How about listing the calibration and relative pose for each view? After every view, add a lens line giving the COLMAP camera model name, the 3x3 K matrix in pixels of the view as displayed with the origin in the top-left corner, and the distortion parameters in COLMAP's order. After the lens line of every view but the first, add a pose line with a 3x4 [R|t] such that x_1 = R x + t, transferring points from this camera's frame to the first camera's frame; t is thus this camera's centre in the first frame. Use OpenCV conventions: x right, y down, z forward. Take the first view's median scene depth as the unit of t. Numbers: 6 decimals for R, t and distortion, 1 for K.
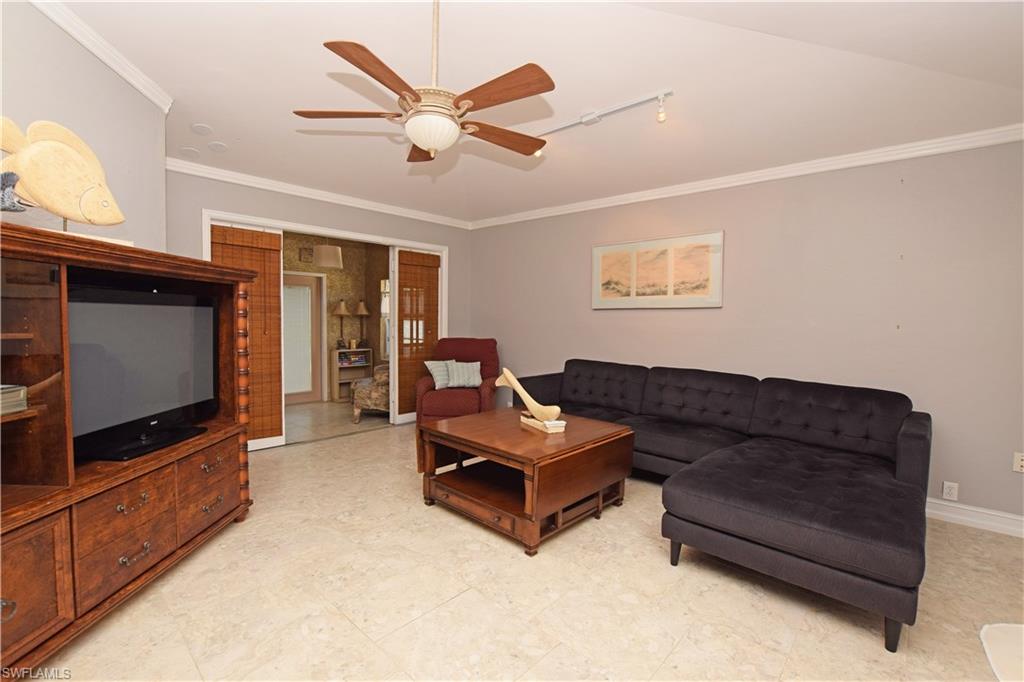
lens RADIAL K [[457.1, 0, 512.8], [0, 457.1, 342.0], [0, 0, 1]] dist [-0.032059, 0.004065]
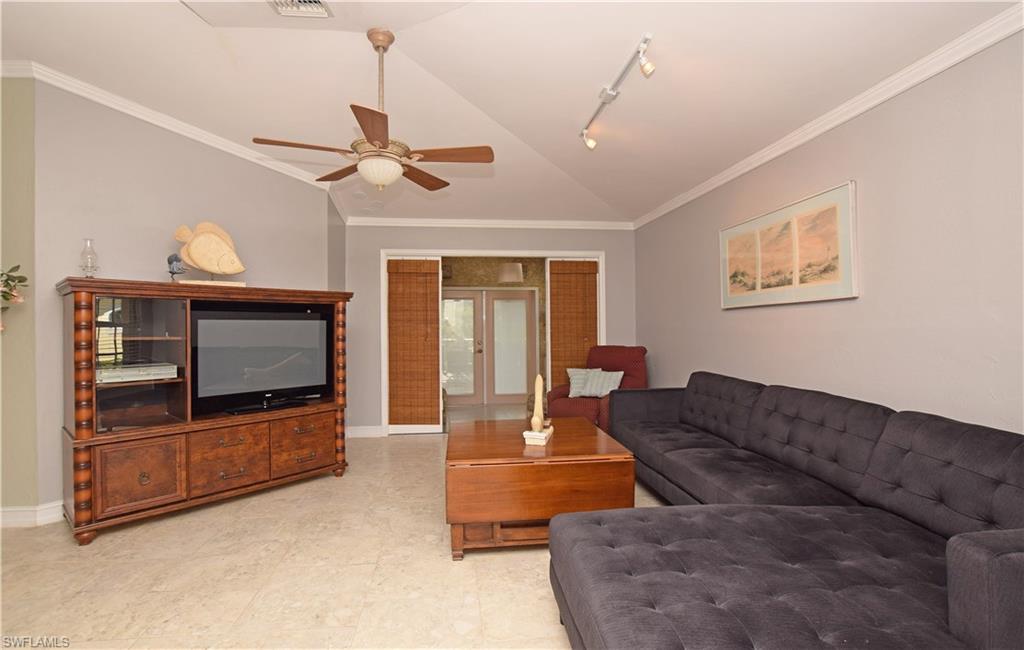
lens RADIAL K [[470.3, 0, 502.7], [0, 470.3, 324.7], [0, 0, 1]] dist [-0.028676, -0.000712]
pose [[0.753010, -0.023699, -0.657582, 0.467252], [-0.015460, 0.998438, -0.053687, 0.004892], [0.657828, 0.050593, 0.751467, 0.157903]]
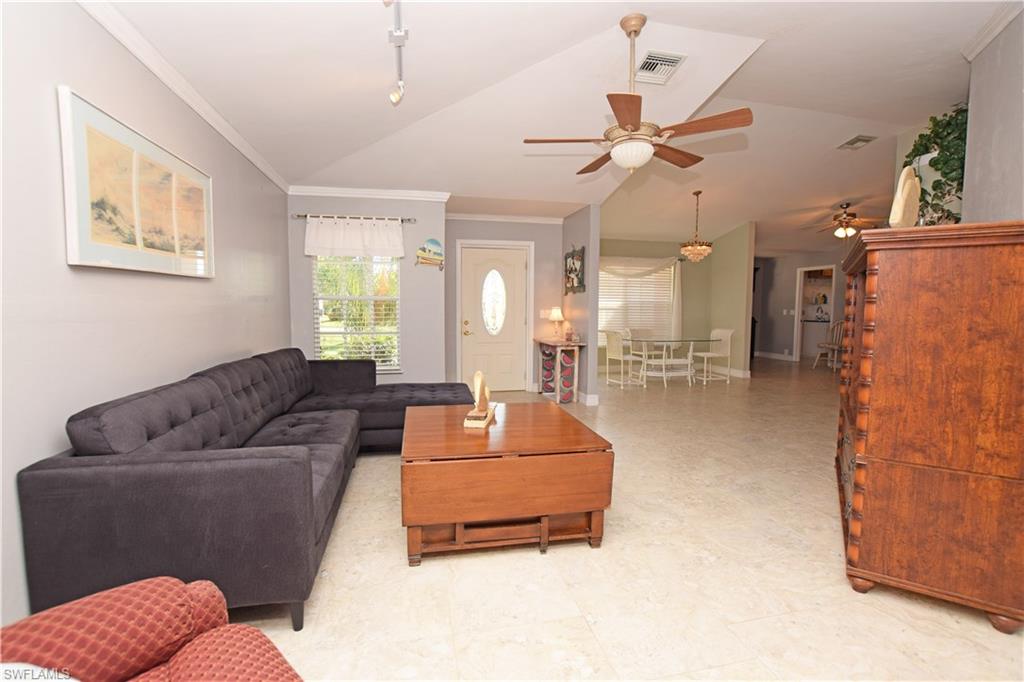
lens RADIAL K [[457.1, 0, 508.4], [0, 457.1, 338.9], [0, 0, 1]] dist [-0.032059, 0.004065]
pose [[-0.820795, -0.063244, 0.567712, -0.345951], [0.010804, 0.991956, 0.126125, -0.061043], [-0.571121, 0.109656, -0.813508, 1.220687]]
